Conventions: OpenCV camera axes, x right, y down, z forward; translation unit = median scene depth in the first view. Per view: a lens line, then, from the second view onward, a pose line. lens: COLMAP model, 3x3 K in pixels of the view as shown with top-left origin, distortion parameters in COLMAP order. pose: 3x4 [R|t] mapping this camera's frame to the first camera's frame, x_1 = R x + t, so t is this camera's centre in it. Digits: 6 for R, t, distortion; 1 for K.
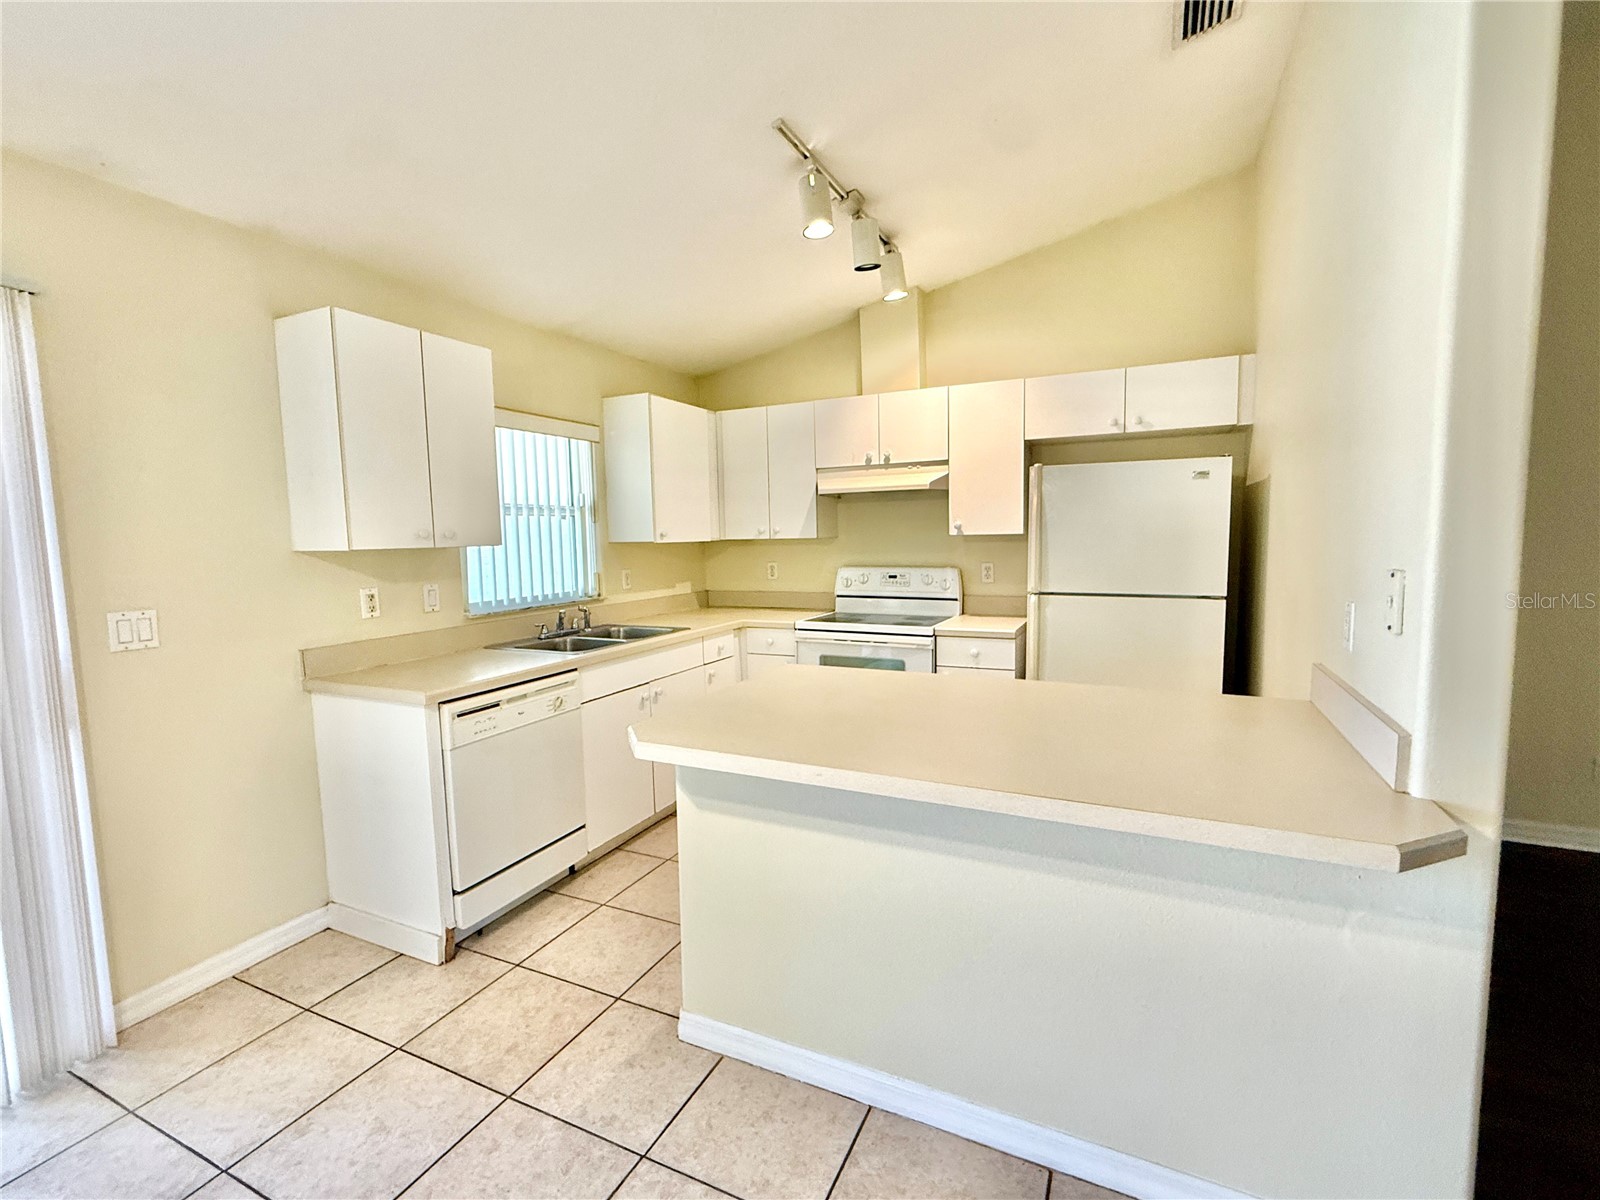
lens RADIAL K [[720.3, 0, 800.2], [0, 720.3, 600.9], [0, 0, 1]] dist [0.005723, 0.001229]
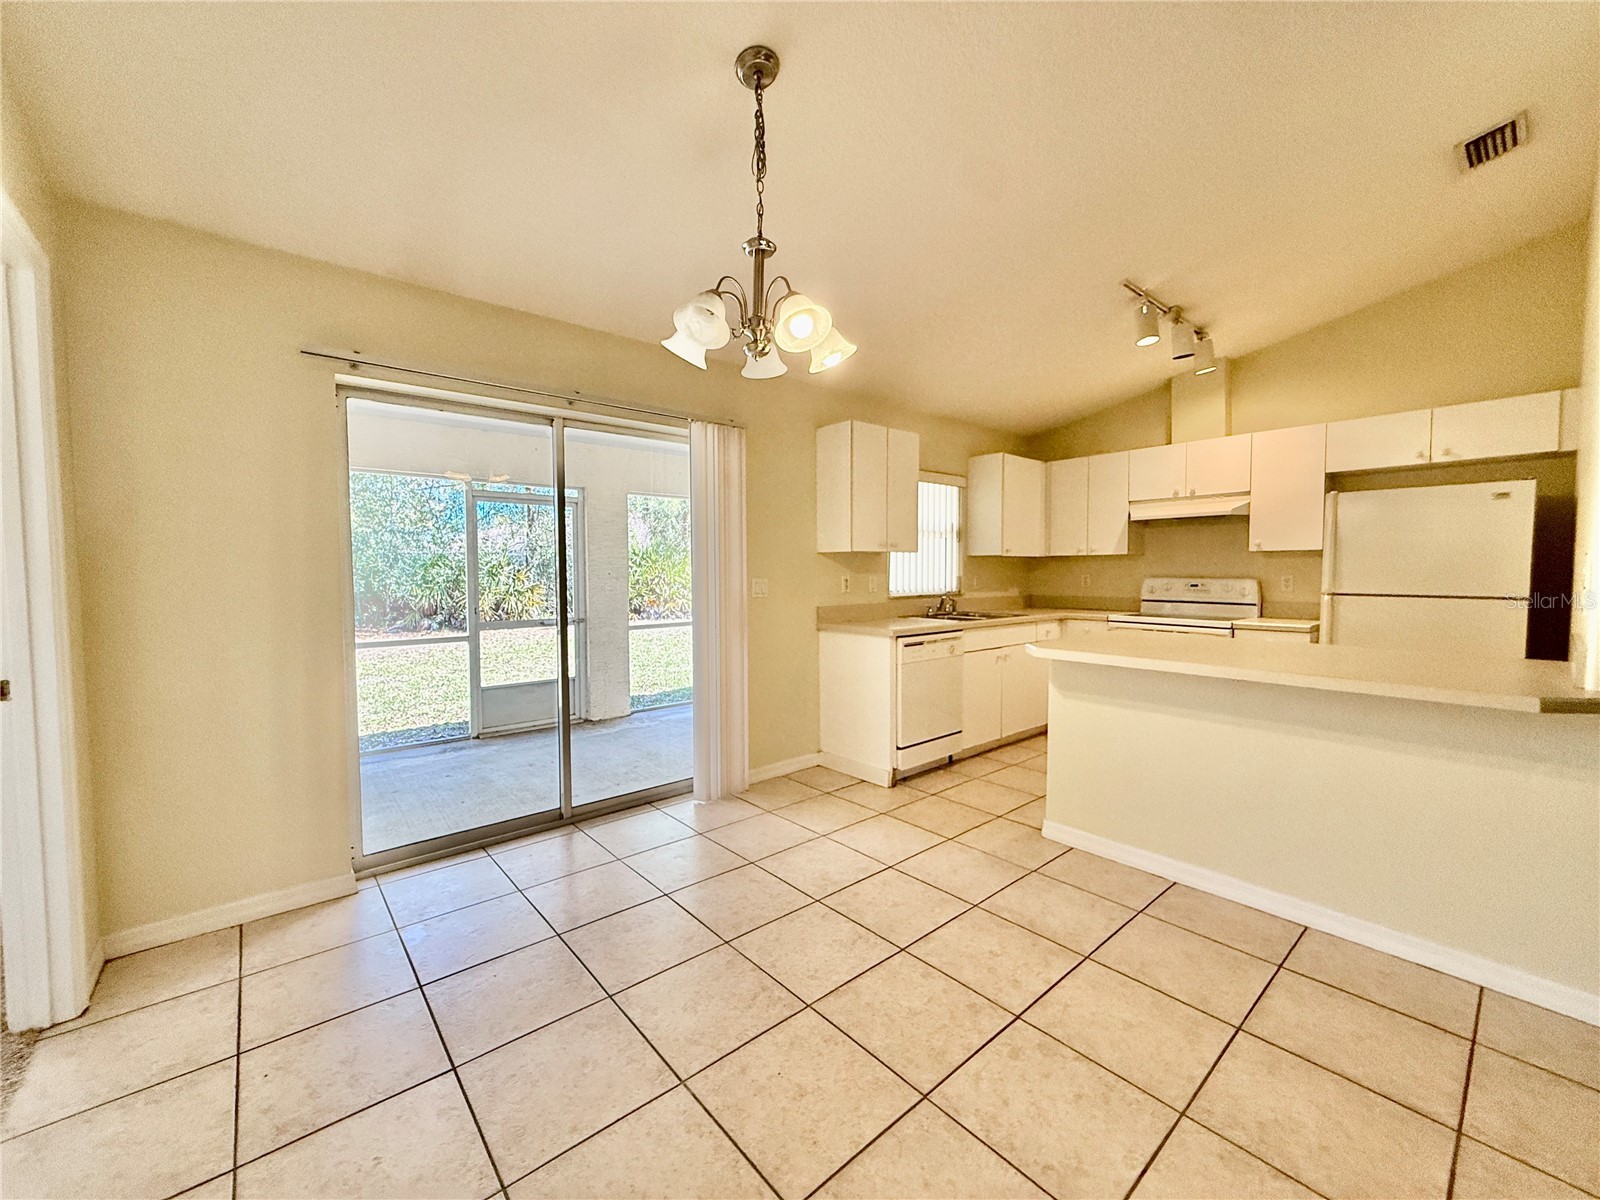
lens RADIAL K [[636.3, 0, 797.7], [0, 636.3, 599.7], [0, 0, 1]] dist [0.002508, -0.000456]
pose [[0.913244, 0.034832, -0.405921, -0.062138], [-0.051730, 0.998188, -0.030728, 0.074538], [0.404116, 0.049060, 0.913391, -0.355151]]
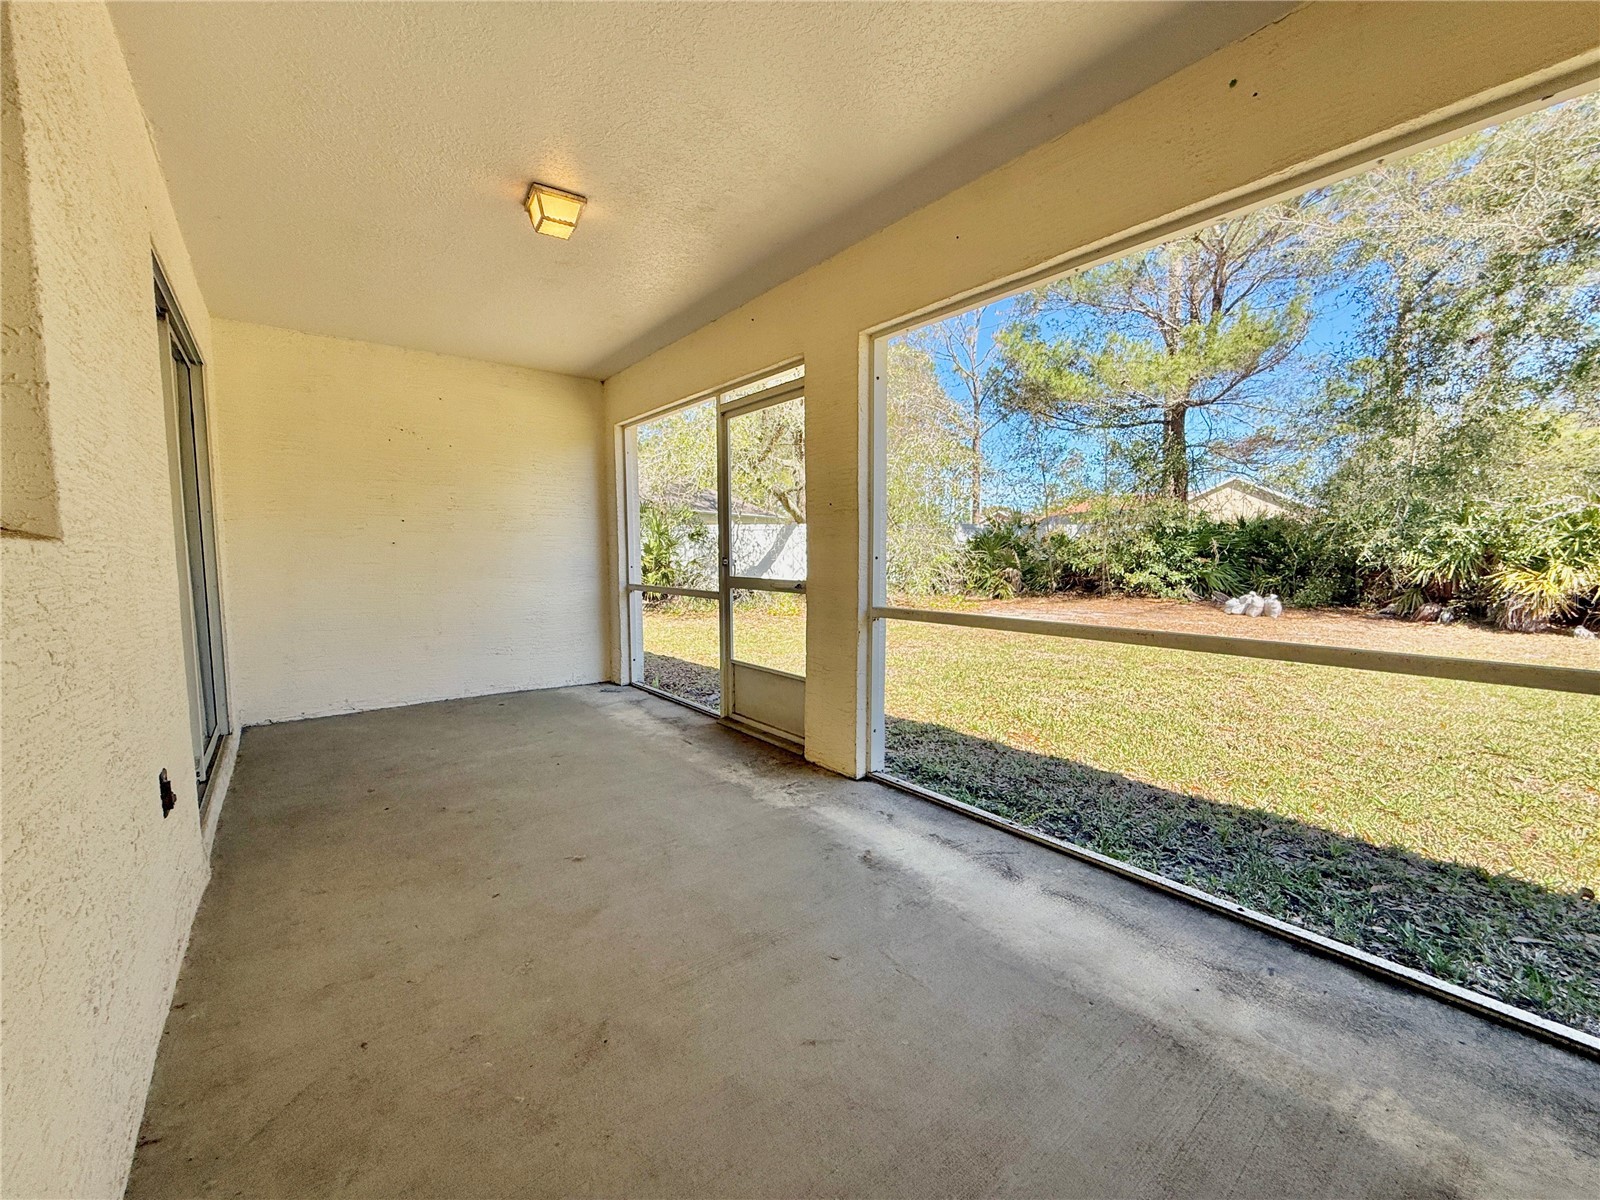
lens RADIAL K [[636.3, 0, 794.3], [0, 636.3, 603.5], [0, 0, 1]] dist [0.002508, -0.000456]
pose [[-0.440252, 0.096826, -0.892638, -0.371575], [-0.068878, 0.987597, 0.141098, -0.008789], [0.895228, 0.123602, -0.428122, 1.399962]]
